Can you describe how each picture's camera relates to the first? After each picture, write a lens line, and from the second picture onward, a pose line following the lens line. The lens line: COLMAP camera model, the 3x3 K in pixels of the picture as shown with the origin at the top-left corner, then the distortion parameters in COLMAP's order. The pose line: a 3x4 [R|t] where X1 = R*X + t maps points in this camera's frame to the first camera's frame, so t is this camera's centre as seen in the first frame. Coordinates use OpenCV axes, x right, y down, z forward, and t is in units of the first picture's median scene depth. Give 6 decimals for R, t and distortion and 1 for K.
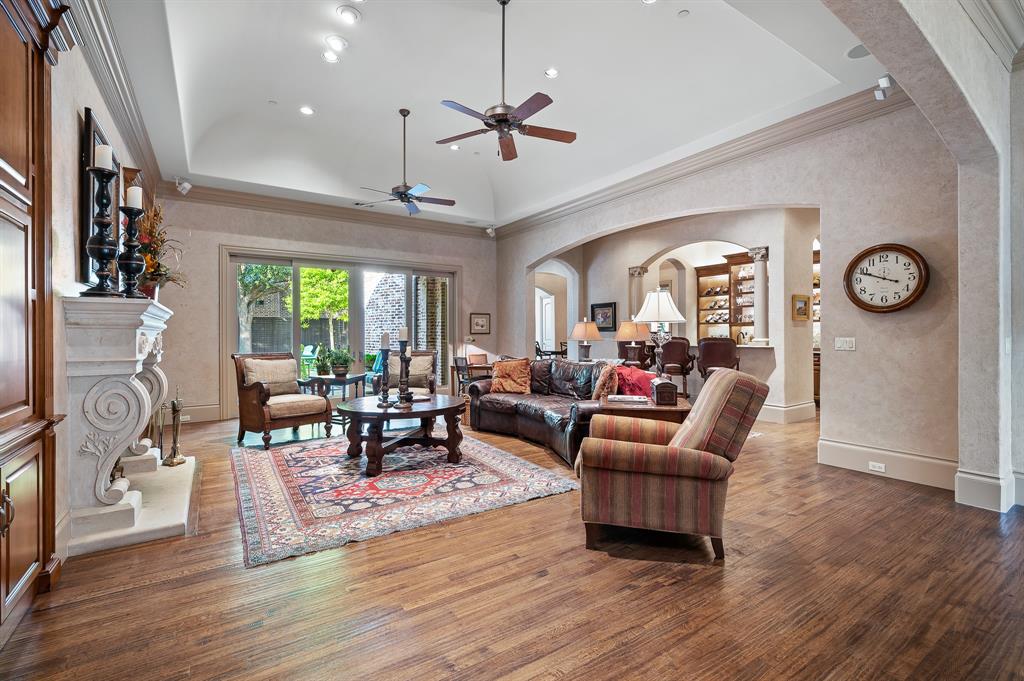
lens RADIAL K [[464.5, 0, 513.7], [0, 464.5, 336.2], [0, 0, 1]] dist [-0.001406, -0.000316]
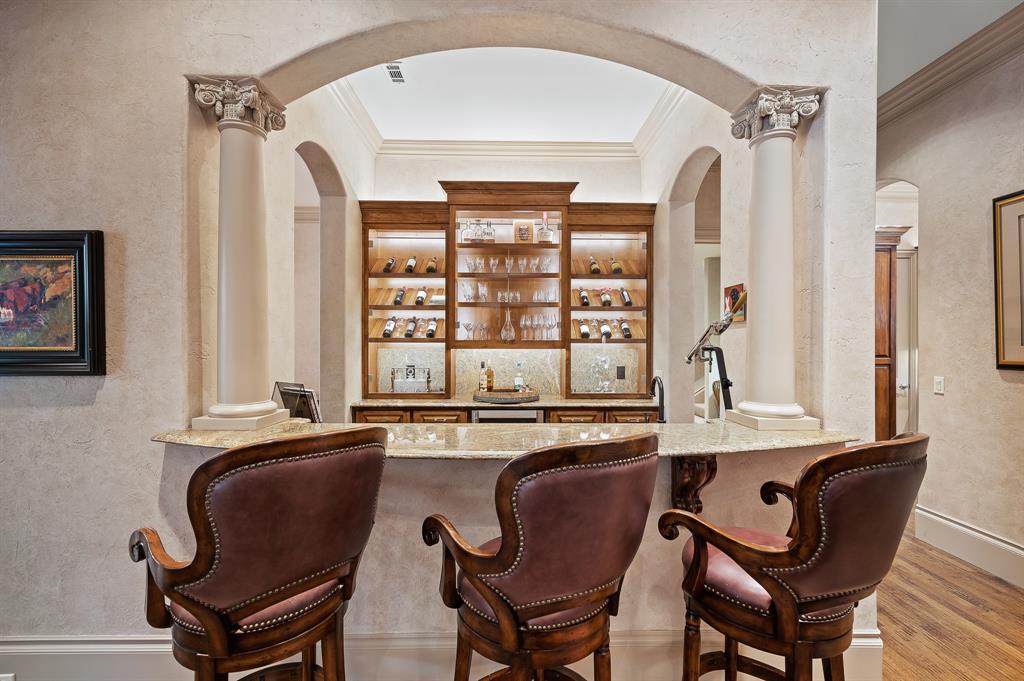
lens RADIAL K [[434.3, 0, 513.2], [0, 434.3, 346.2], [0, 0, 1]] dist [0.004197, 0.000485]
pose [[0.539708, 0.003852, 0.841844, 0.142422], [-0.001226, 0.999992, -0.003790, -0.020125], [-0.841852, 0.001014, 0.539708, 0.679150]]
